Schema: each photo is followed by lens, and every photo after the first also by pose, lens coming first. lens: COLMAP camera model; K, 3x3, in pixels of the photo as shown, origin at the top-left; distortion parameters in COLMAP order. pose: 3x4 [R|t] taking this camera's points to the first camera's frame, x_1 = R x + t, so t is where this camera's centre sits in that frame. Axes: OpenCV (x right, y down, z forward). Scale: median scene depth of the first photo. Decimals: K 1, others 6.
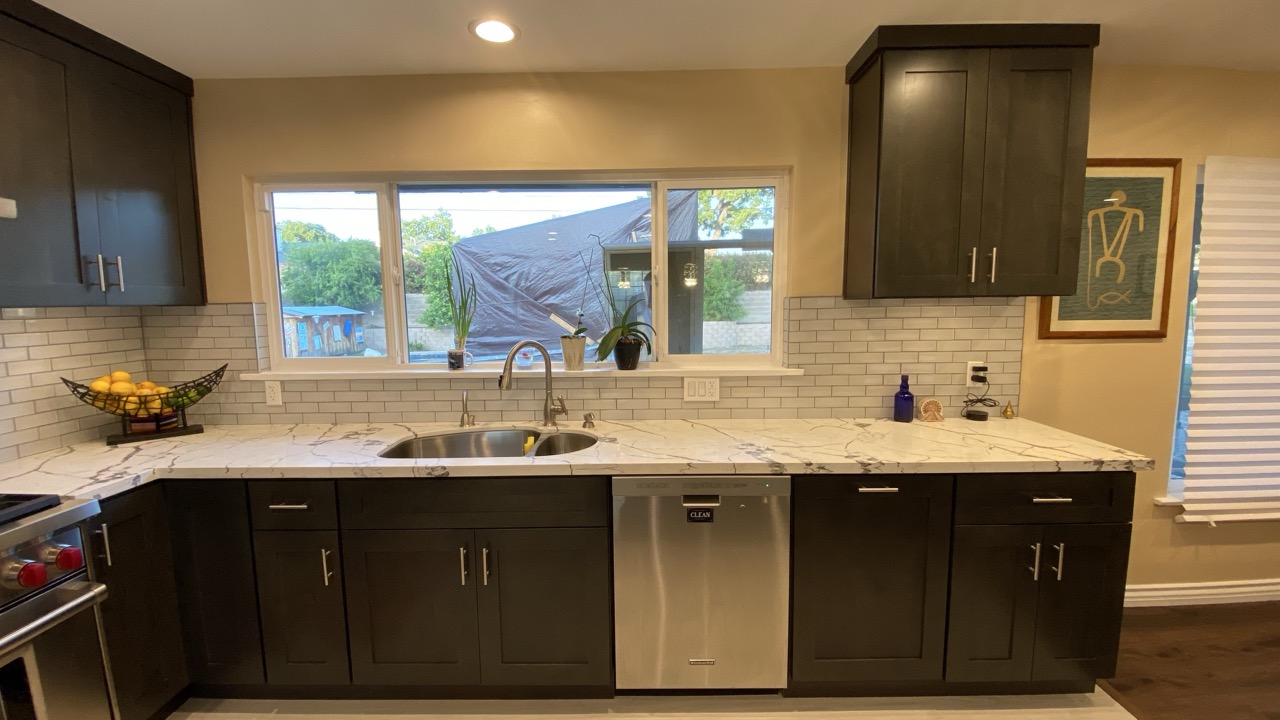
lens RADIAL K [[507.3, 0, 640.0], [0, 507.3, 360.0], [0, 0, 1]] dist [0.058400, -0.040843]
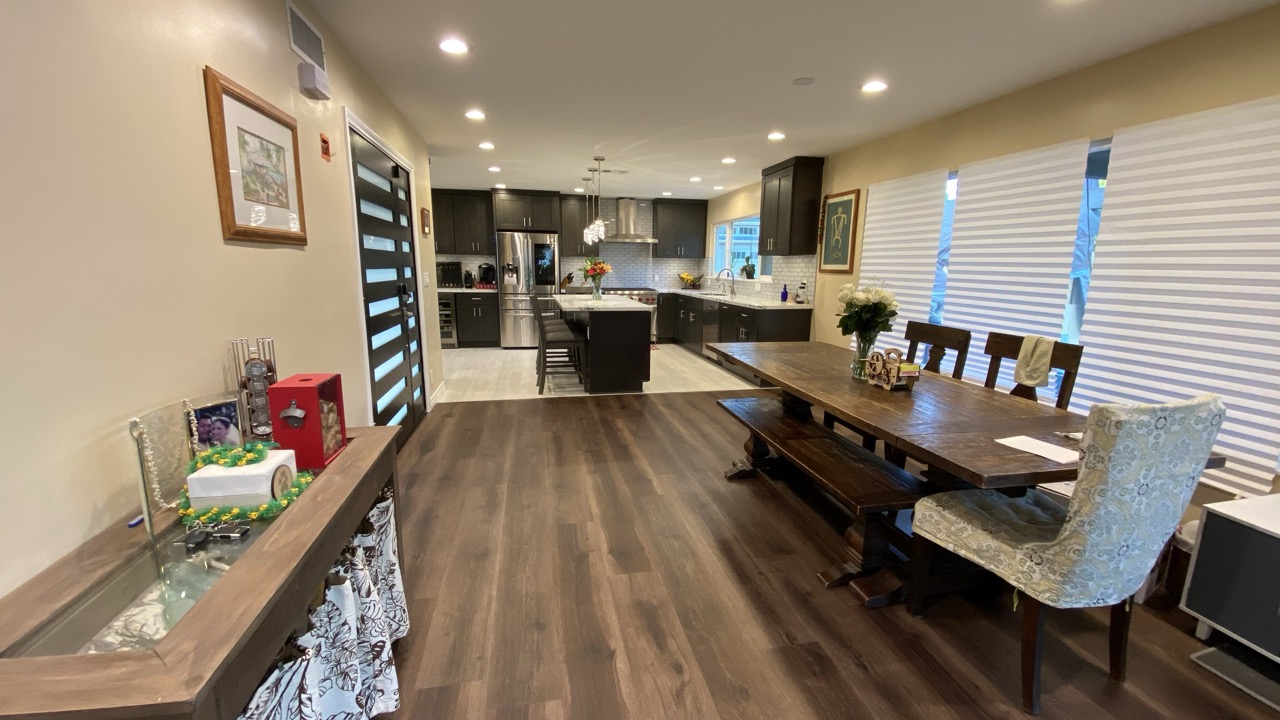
lens RADIAL K [[510.0, 0, 641.8], [0, 510.0, 361.9], [0, 0, 1]] dist [0.022712, -0.021466]
pose [[0.220558, 0.194745, -0.955734, 3.028134], [-0.116668, 0.978097, 0.172378, 0.054062], [0.968371, 0.073484, 0.238448, -0.342542]]
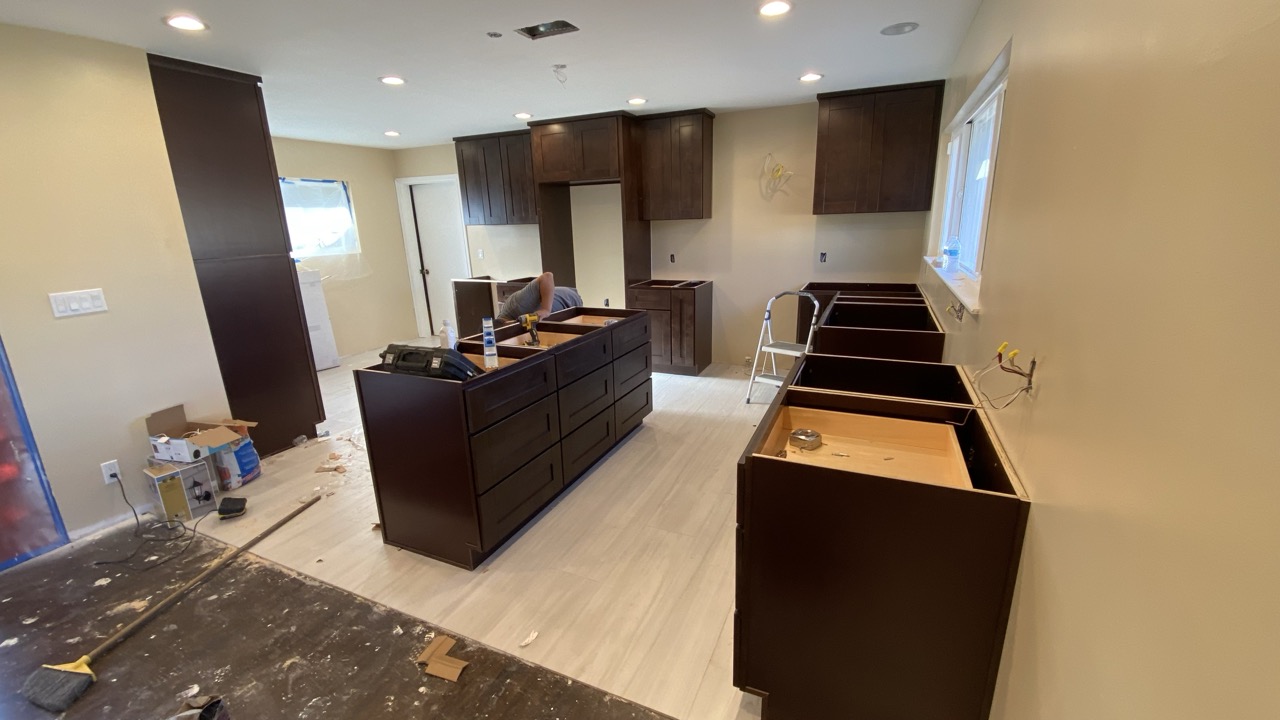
lens RADIAL K [[510.0, 0, 641.8], [0, 510.0, 361.9], [0, 0, 1]] dist [0.022712, -0.021466]
pose [[-0.405635, 0.262513, -0.875527, 1.294814], [-0.057570, 0.948630, 0.311105, -0.113978], [0.912220, 0.176599, -0.369685, 0.877278]]
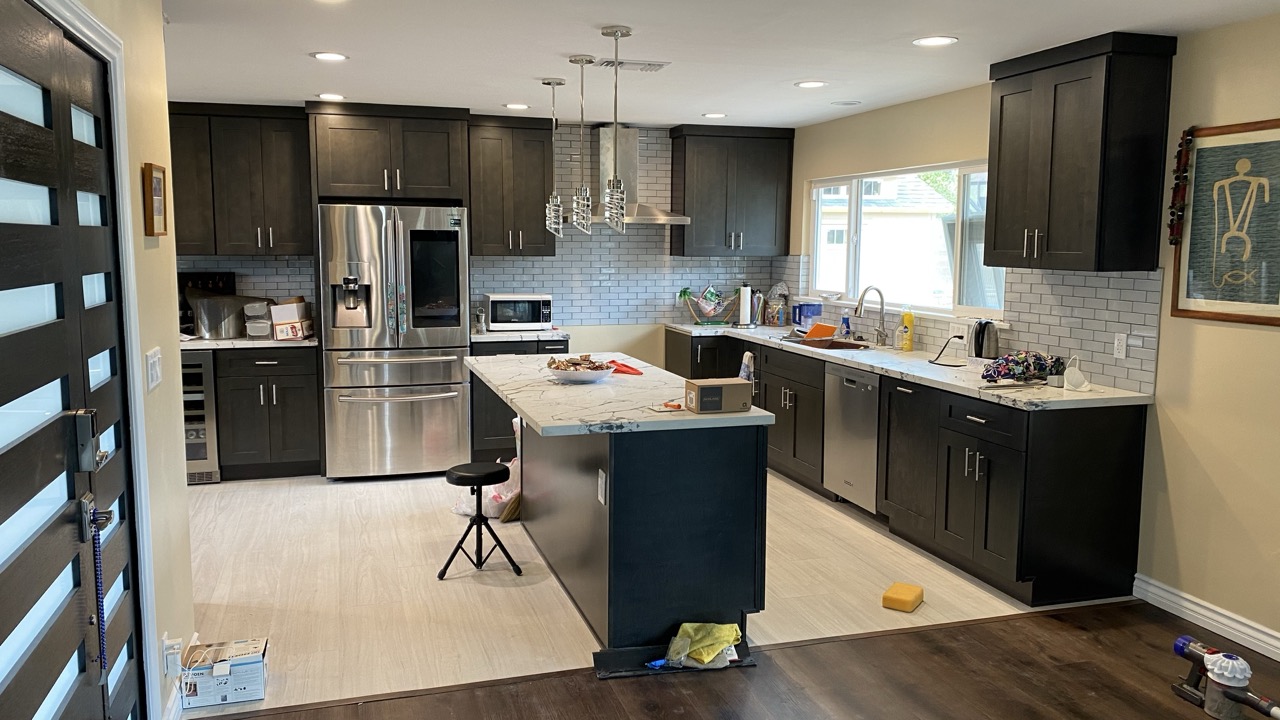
lens RADIAL K [[967.1, 0, 640.0], [0, 967.1, 360.0], [0, 0, 1]] dist [-0.009380, -0.008340]
pose [[0.305945, 0.129344, -0.943222, 2.232051], [-0.109385, 0.988943, 0.100134, -0.031806], [0.945745, 0.072539, 0.316710, -0.508988]]
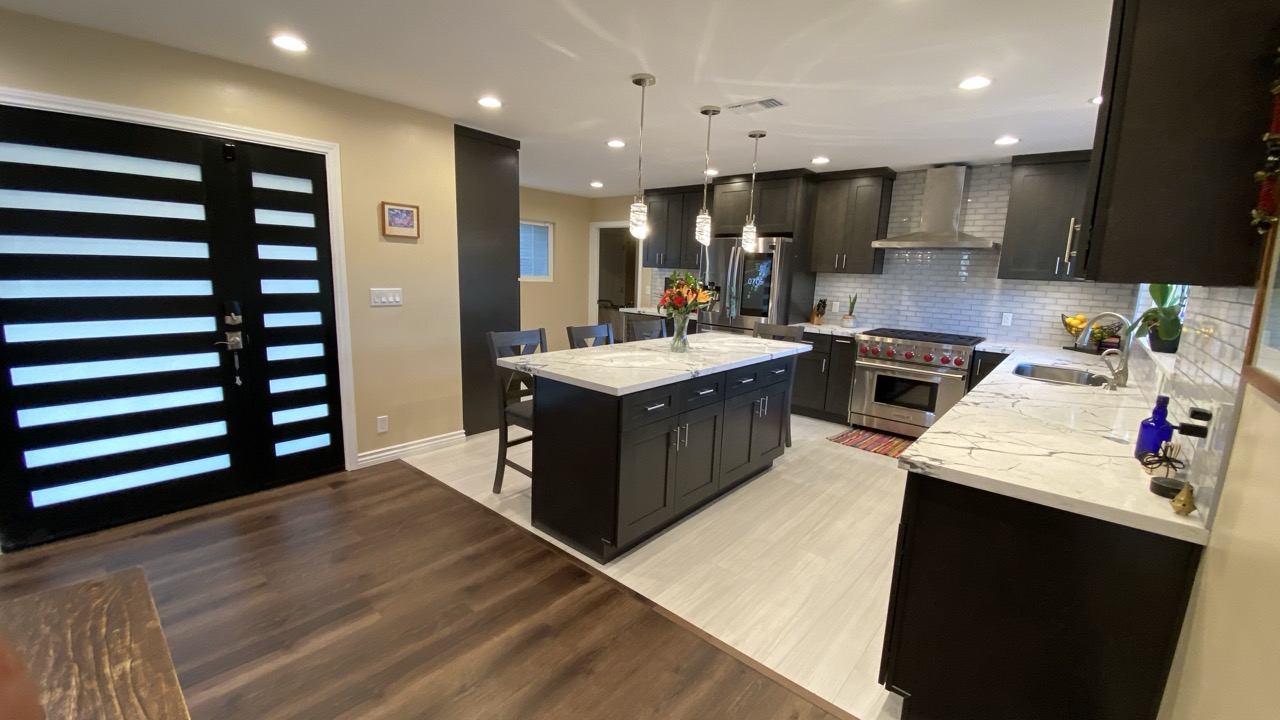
lens RADIAL K [[510.0, 0, 641.8], [0, 510.0, 361.9], [0, 0, 1]] dist [0.022712, -0.021466]
pose [[-0.646697, 0.127611, -0.751996, 1.476314], [-0.108697, 0.960424, 0.256457, -0.116422], [0.754962, 0.247590, -0.607233, 0.888728]]
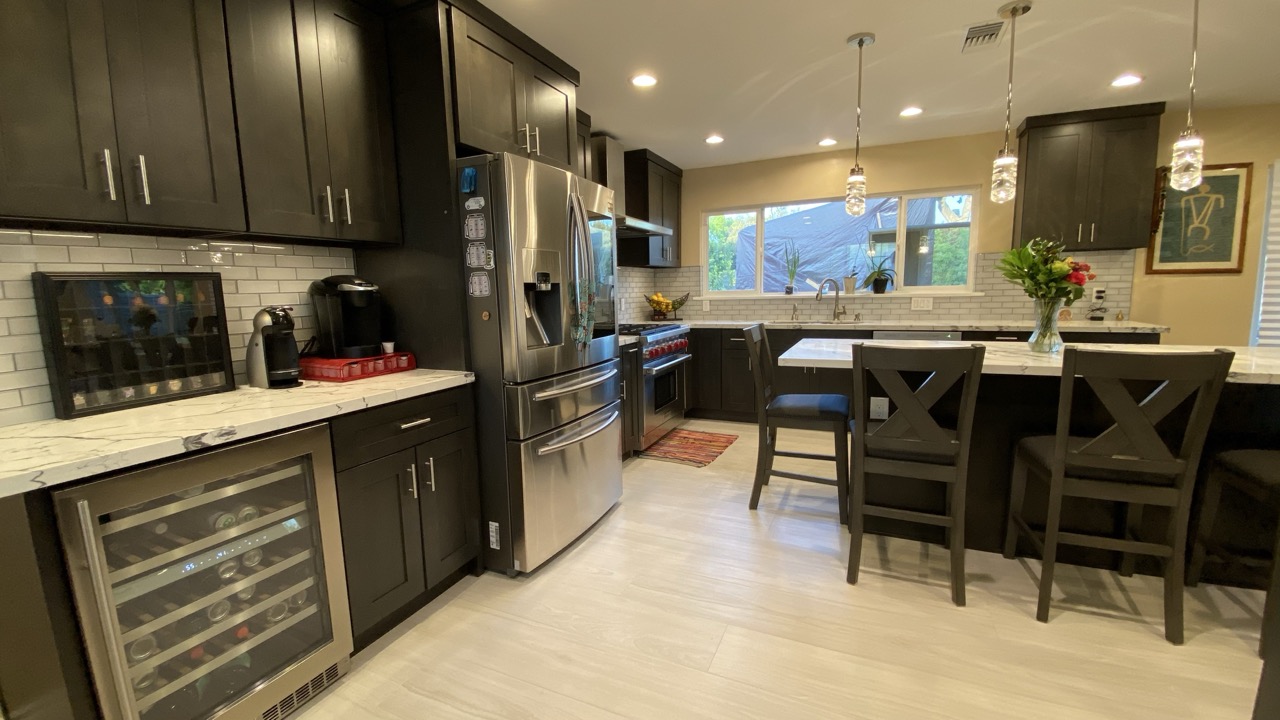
lens RADIAL K [[504.2, 0, 632.9], [0, 504.2, 364.7], [0, 0, 1]] dist [-0.001659, -0.012317]
pose [[0.905872, 0.051424, -0.420419, -0.057945], [-0.029948, 0.997894, 0.057530, 0.220022], [0.422492, -0.039524, 0.905505, -1.240903]]
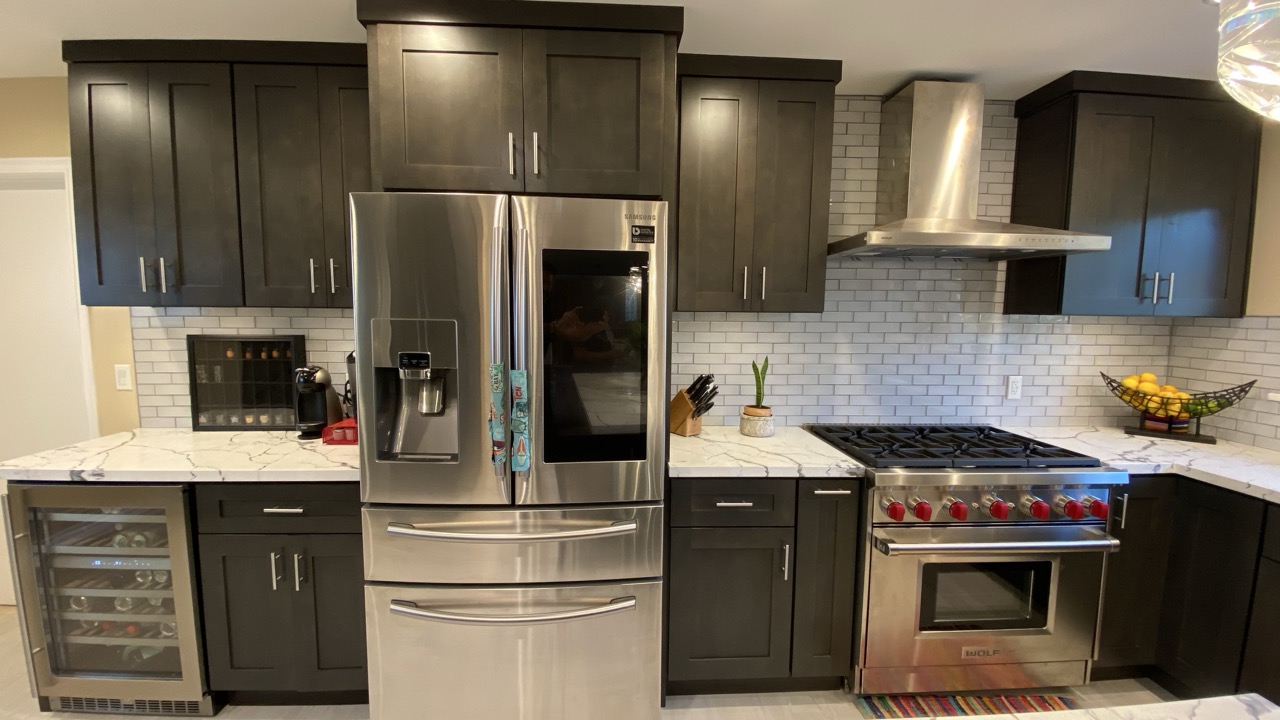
lens RADIAL K [[510.0, 0, 641.8], [0, 510.0, 361.9], [0, 0, 1]] dist [0.022712, -0.021466]
pose [[0.054704, 0.105053, -0.992961, 0.047907], [-0.115182, 0.988475, 0.098233, 0.014707], [0.991837, 0.108998, 0.066173, -0.179358]]
